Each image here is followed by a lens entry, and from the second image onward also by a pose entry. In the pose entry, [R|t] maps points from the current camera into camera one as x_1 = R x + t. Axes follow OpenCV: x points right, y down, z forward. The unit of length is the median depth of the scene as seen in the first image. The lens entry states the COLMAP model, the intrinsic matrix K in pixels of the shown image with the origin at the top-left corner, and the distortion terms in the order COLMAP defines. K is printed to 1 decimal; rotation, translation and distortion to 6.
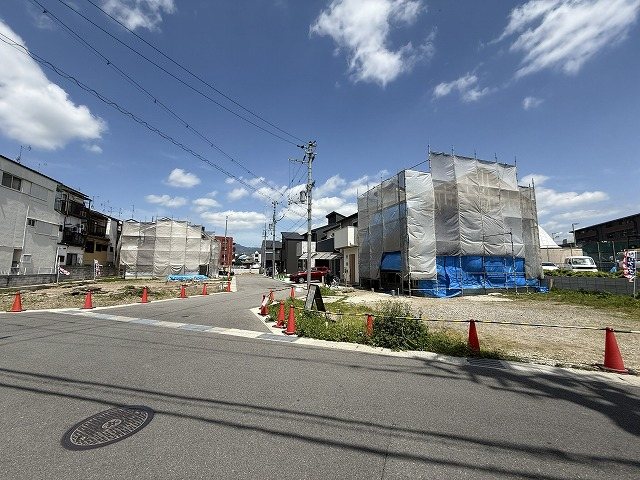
lens RADIAL K [[253.1, 0, 320.0], [0, 253.1, 240.0], [0, 0, 1]] dist [-0.002653, -0.000172]
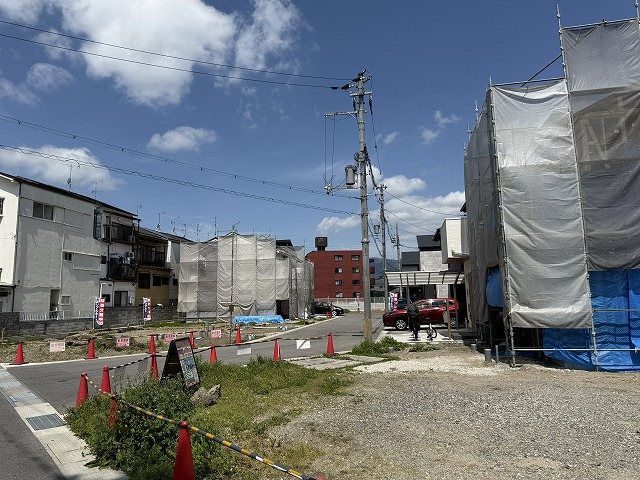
lens RADIAL K [[445.8, 0, 321.7], [0, 445.8, 238.7], [0, 0, 1]] dist [0.090158, -0.116670]
pose [[0.875143, -0.091184, -0.475196, 0.187775], [0.079304, 0.995833, -0.045038, 0.004113], [0.477322, 0.001729, 0.878727, 0.055159]]
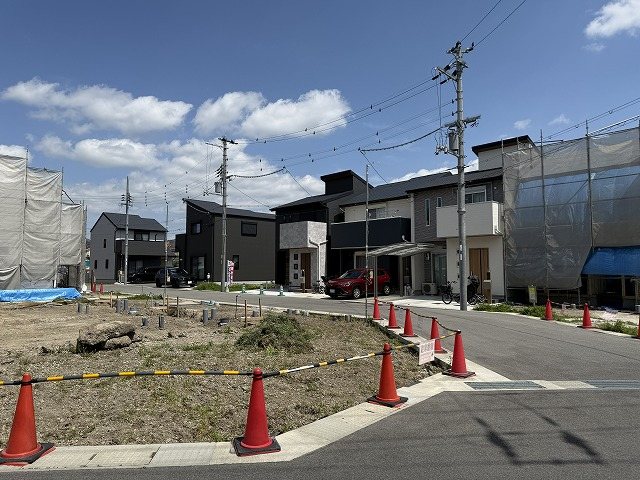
lens RADIAL K [[445.8, 0, 321.7], [0, 445.8, 238.7], [0, 0, 1]] dist [0.090158, -0.116670]
pose [[0.902057, 0.029258, 0.430624, -0.415397], [-0.046061, 0.998528, 0.028645, 0.013742], [-0.429152, -0.045675, 0.902077, 0.128876]]
